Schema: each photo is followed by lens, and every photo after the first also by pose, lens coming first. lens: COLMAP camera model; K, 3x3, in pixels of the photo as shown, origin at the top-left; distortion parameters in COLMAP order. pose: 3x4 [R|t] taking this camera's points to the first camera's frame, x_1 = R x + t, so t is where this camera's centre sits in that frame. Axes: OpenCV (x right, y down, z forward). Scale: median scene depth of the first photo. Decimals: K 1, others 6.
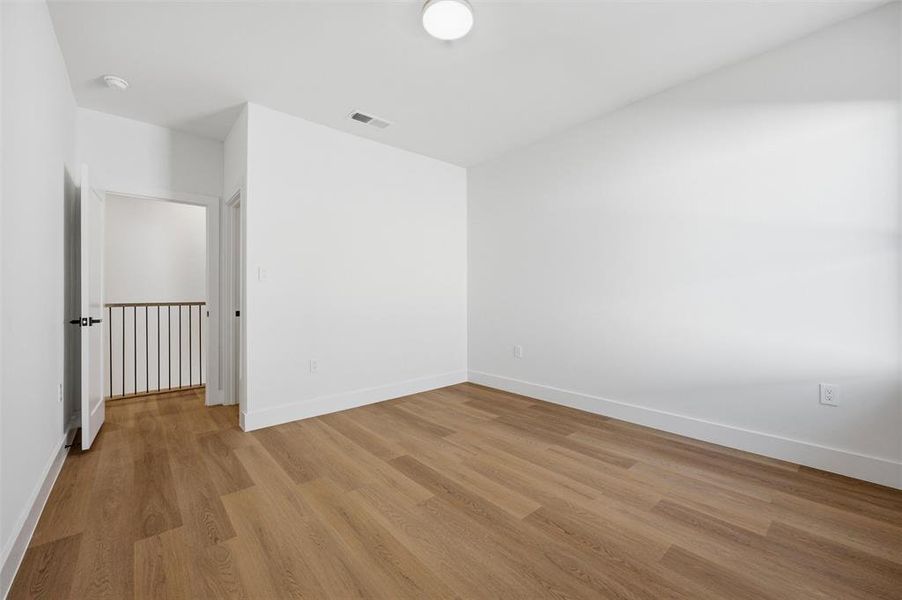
lens RADIAL K [[363.5, 0, 447.9], [0, 363.5, 298.2], [0, 0, 1]] dist [0.001018, -0.000483]
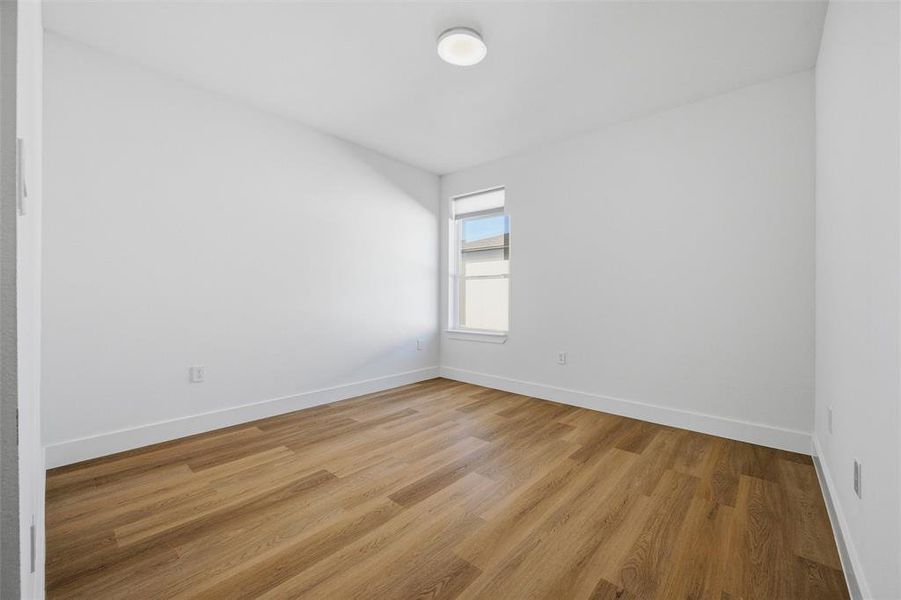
lens RADIAL K [[363.1, 0, 445.9], [0, 363.1, 304.7], [0, 0, 1]] dist [0.001018, -0.000483]
pose [[-0.131172, -0.015693, 0.991235, -0.877018], [0.000153, 0.999874, 0.015850, 0.000303], [-0.991360, 0.002231, -0.131153, 0.944884]]
